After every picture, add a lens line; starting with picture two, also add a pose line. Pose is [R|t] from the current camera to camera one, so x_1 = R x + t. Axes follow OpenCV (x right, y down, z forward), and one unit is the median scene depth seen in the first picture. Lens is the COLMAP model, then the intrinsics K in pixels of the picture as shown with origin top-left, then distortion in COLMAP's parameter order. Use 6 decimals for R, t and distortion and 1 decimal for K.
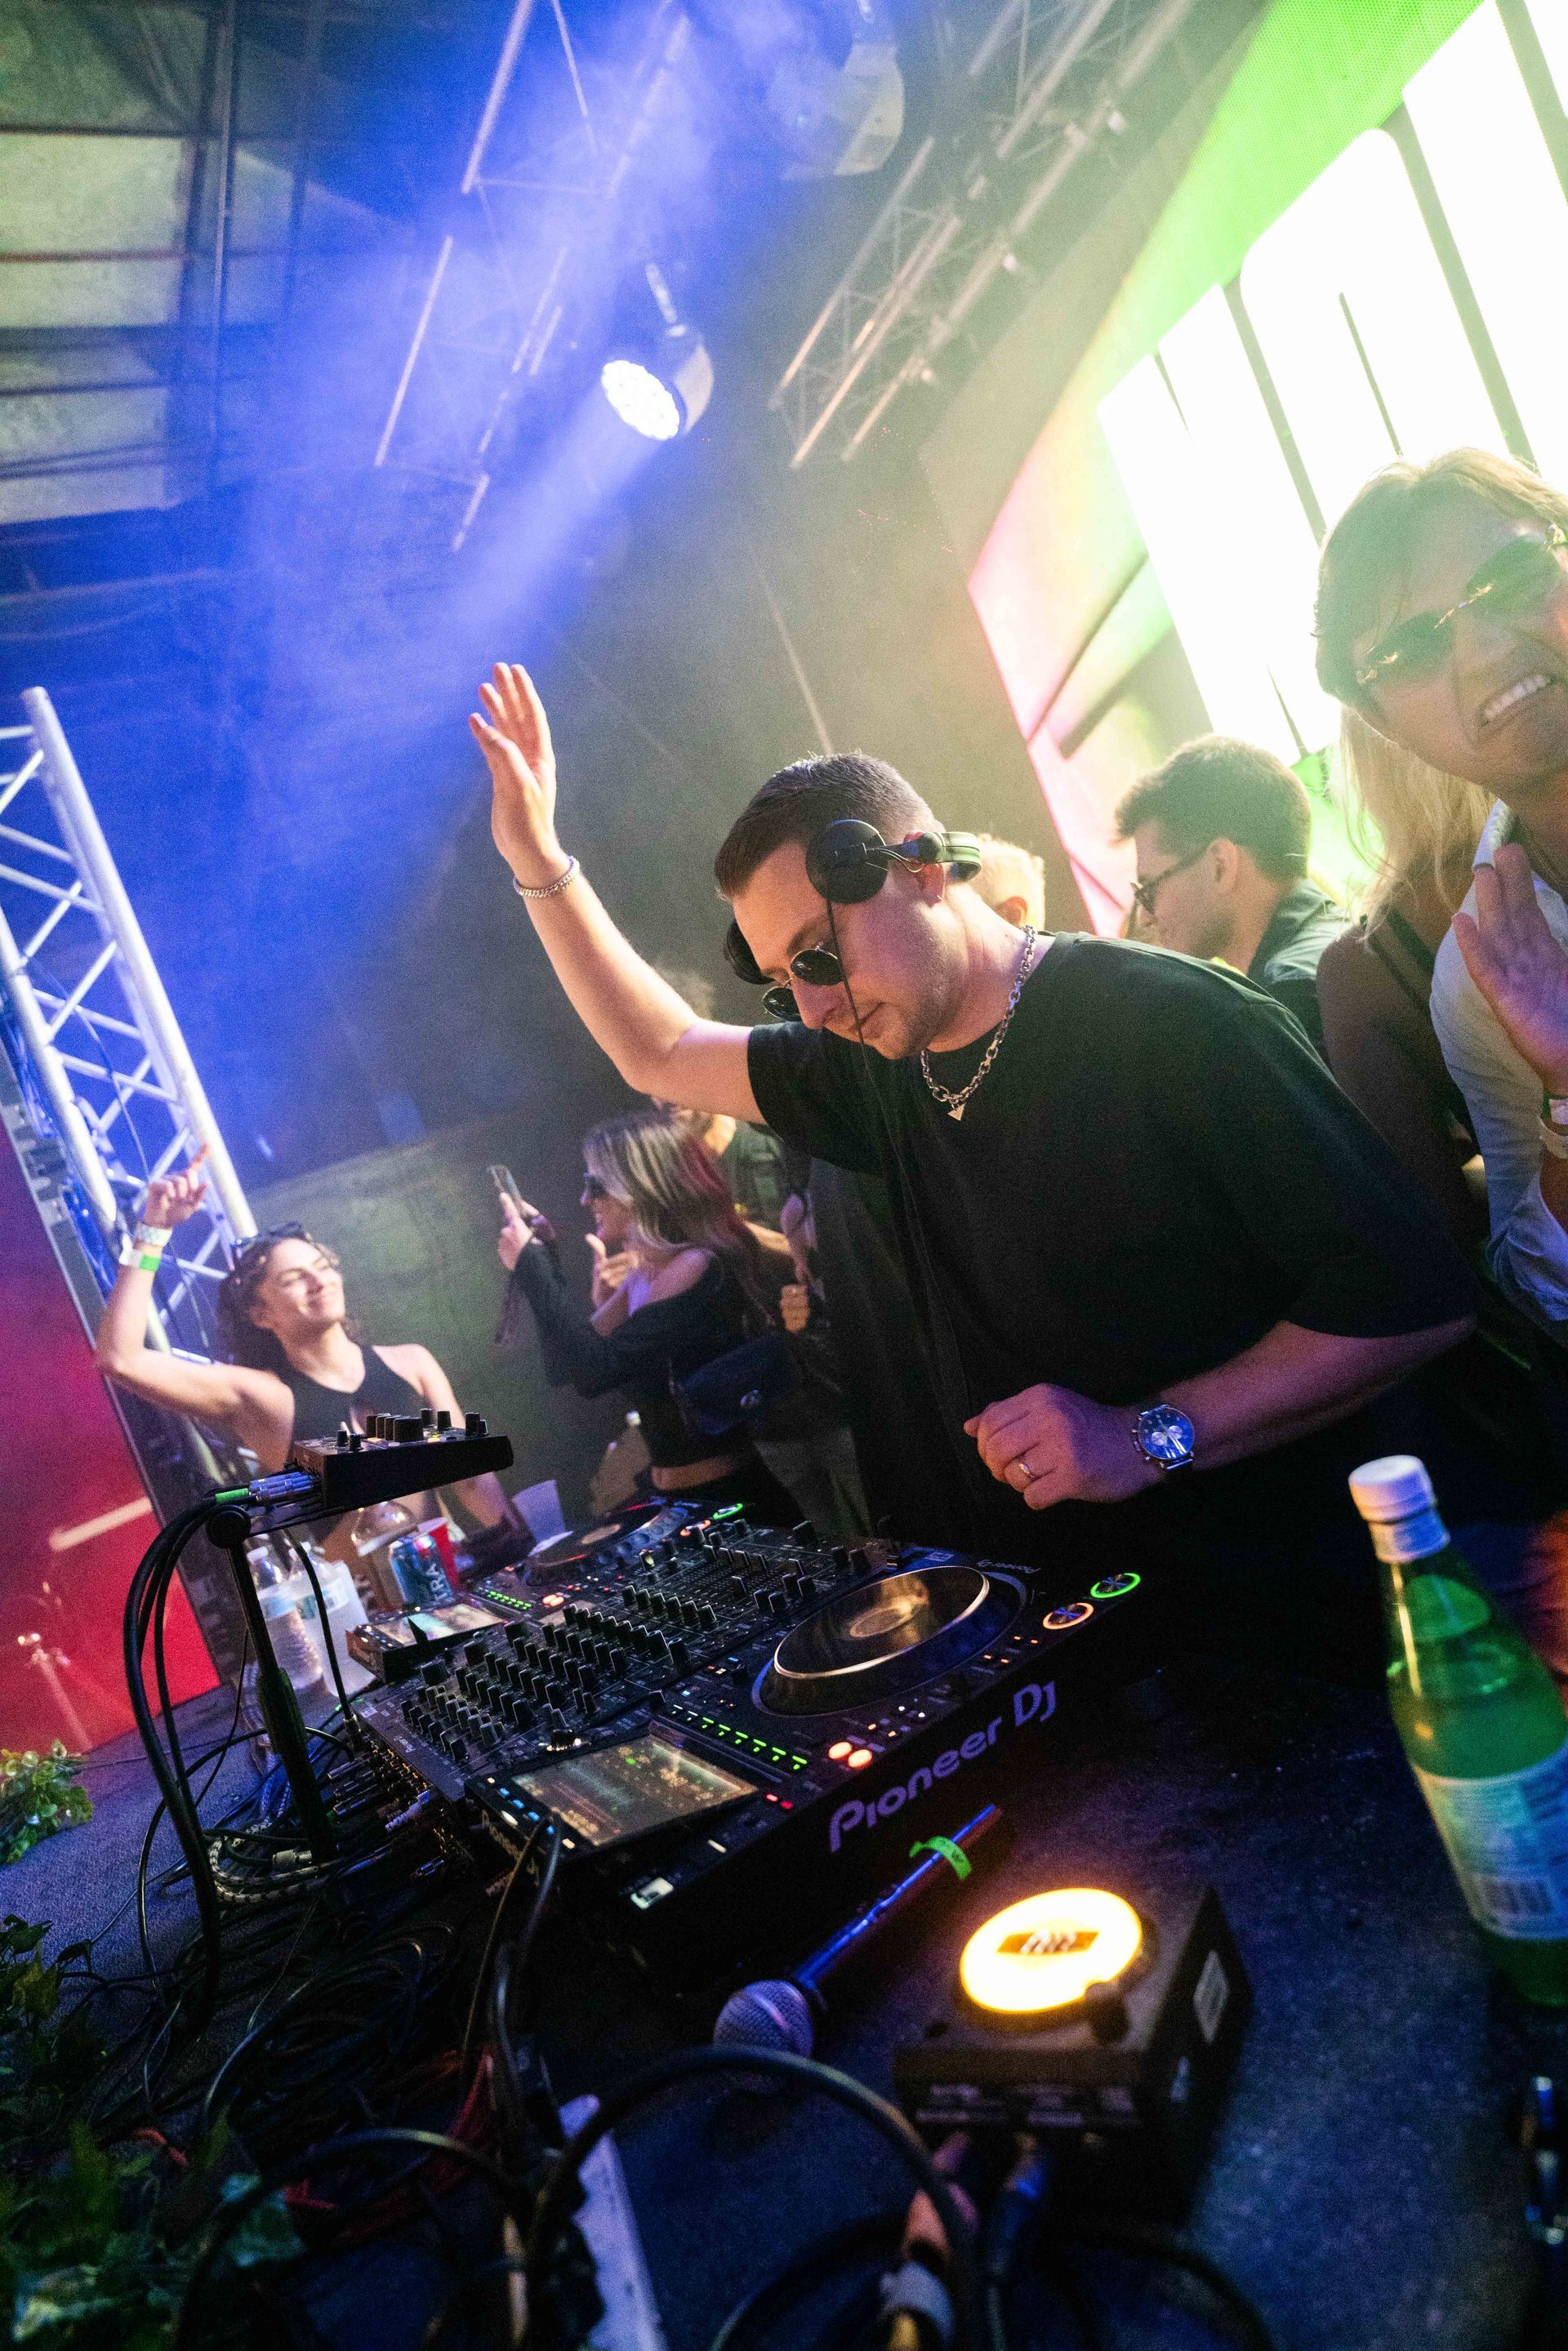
lens RADIAL K [[1210.8, 0, 784.0], [0, 1210.8, 1175.5], [0, 0, 1]] dist [-0.001581, 0.000468]
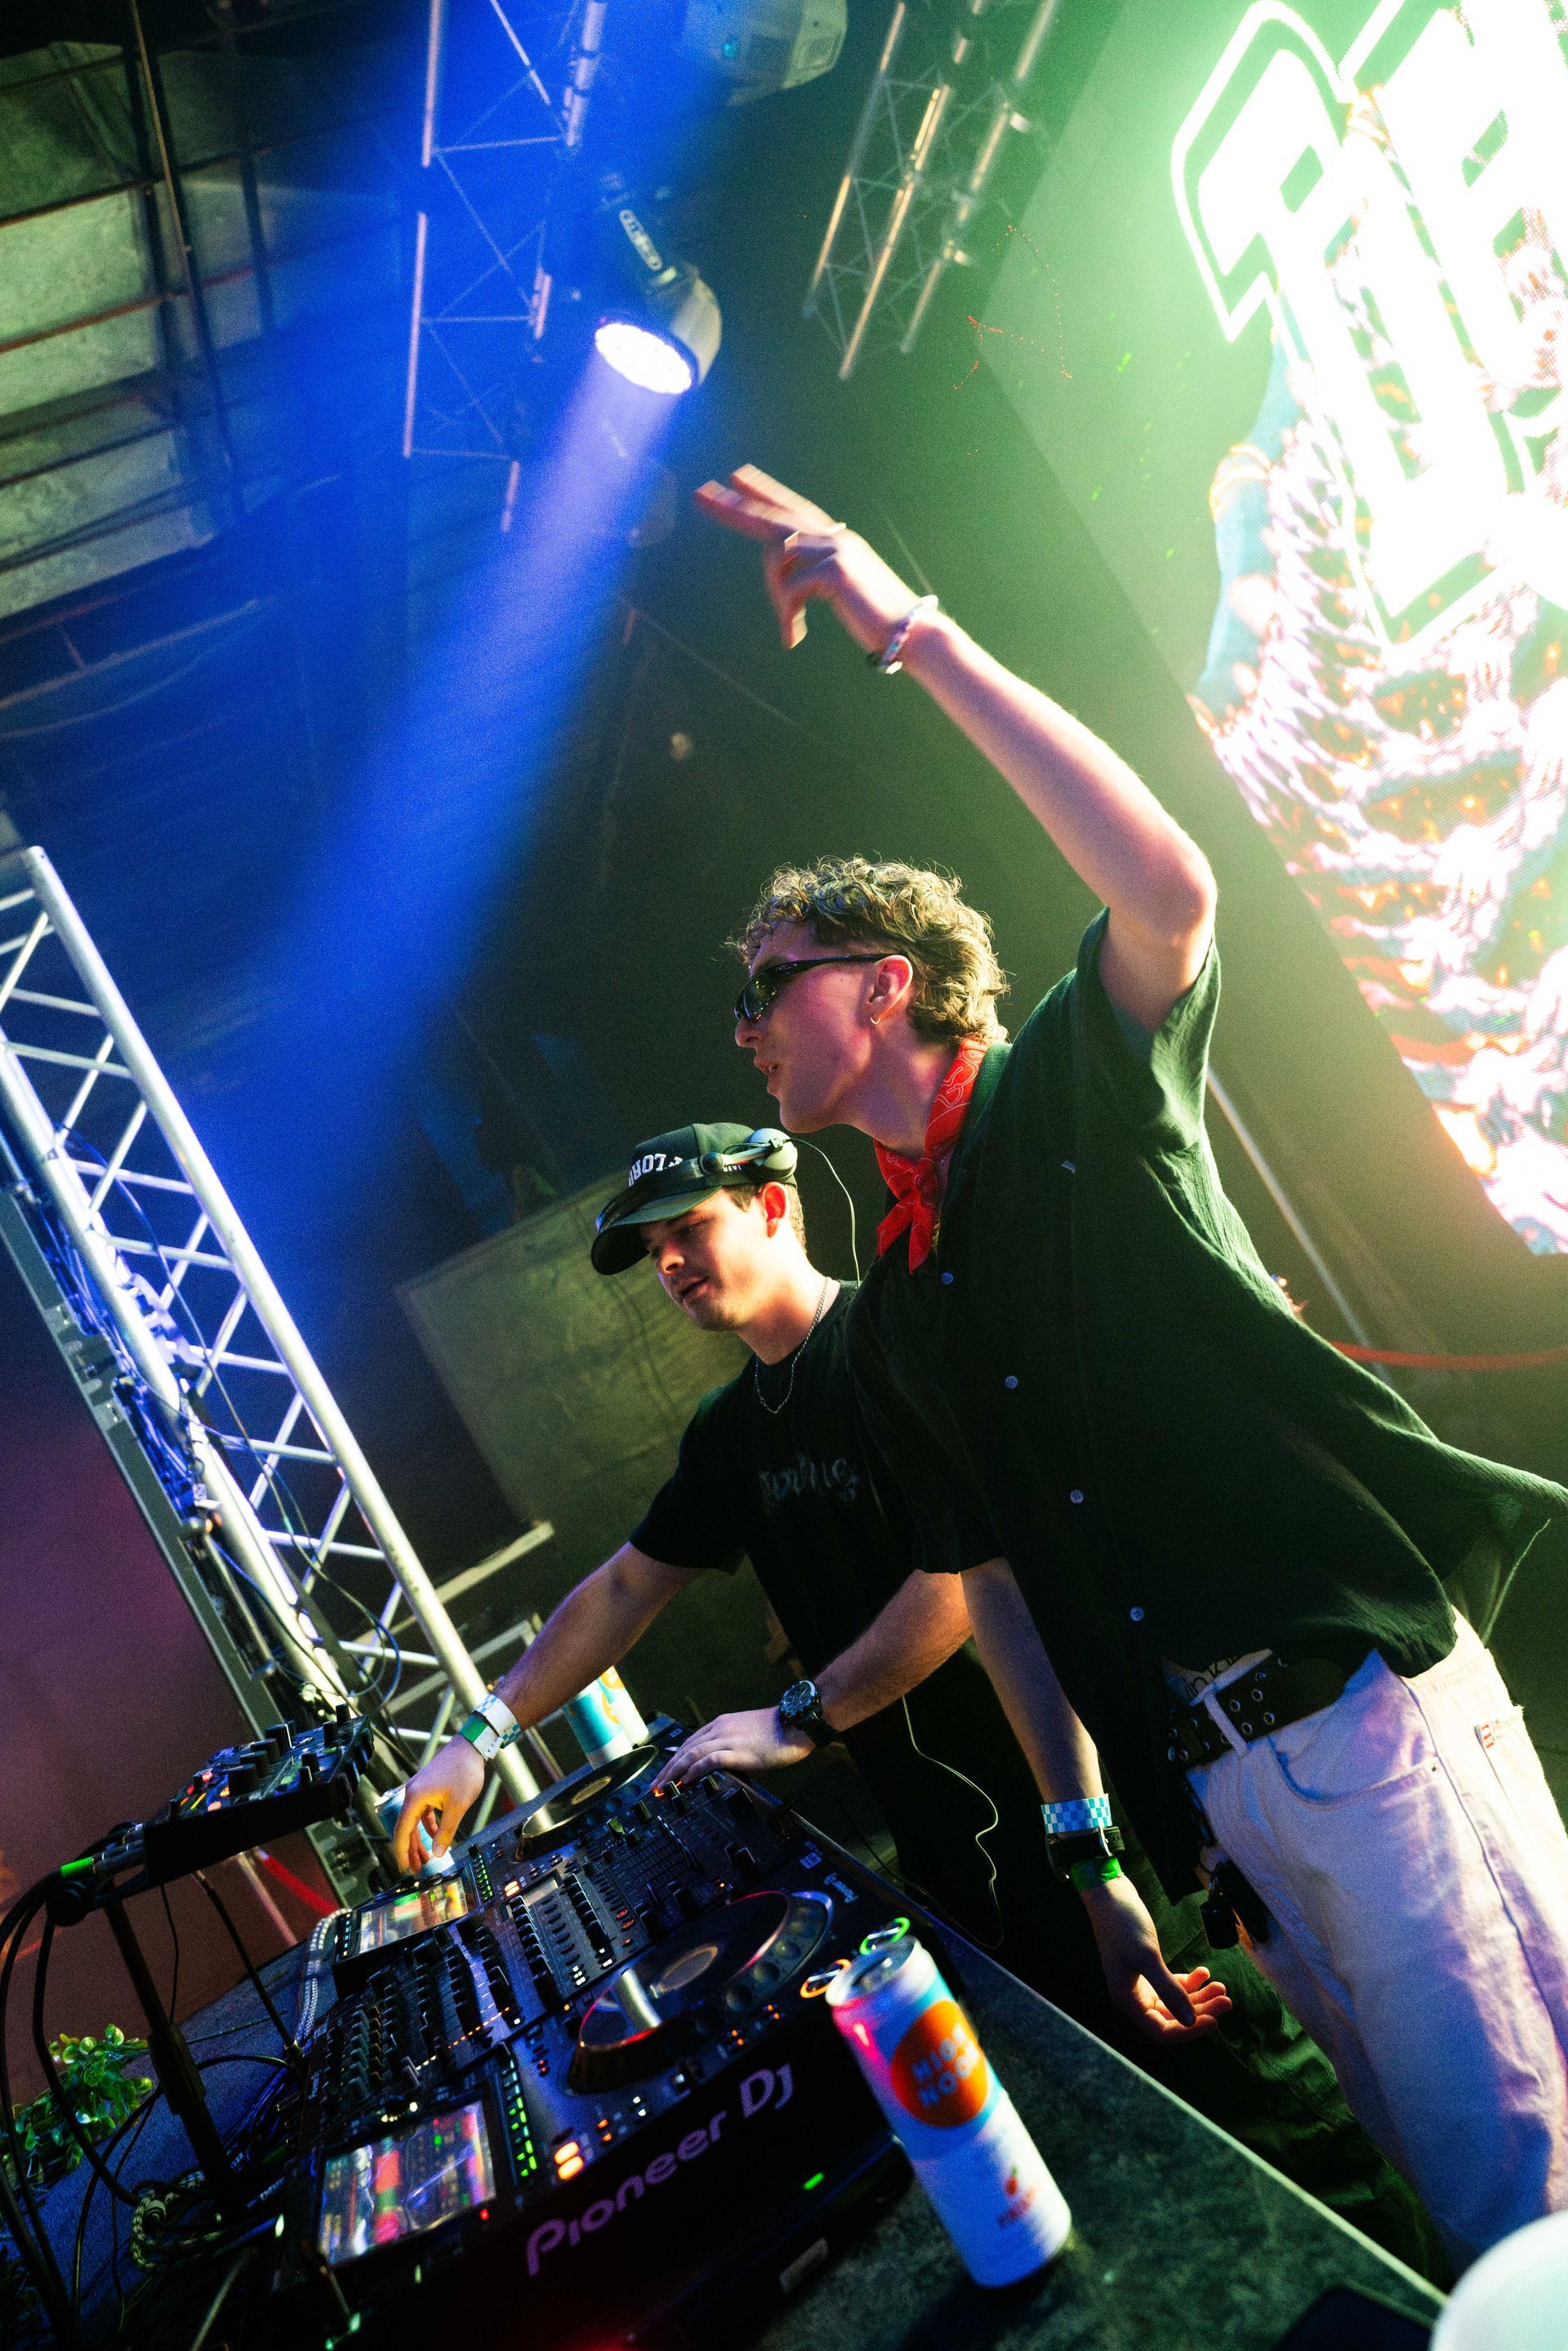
lens RADIAL K [[1474.2, 0, 780.9], [0, 1474.2, 1164.2], [0, 0, 1]] dist [-0.000437, 0.001482]
pose [[0.975713, -0.148346, -0.161173, 0.091040], [0.145869, 0.988931, -0.027161, -0.044911], [0.163419, 0.002992, 0.986552, -0.026283]]
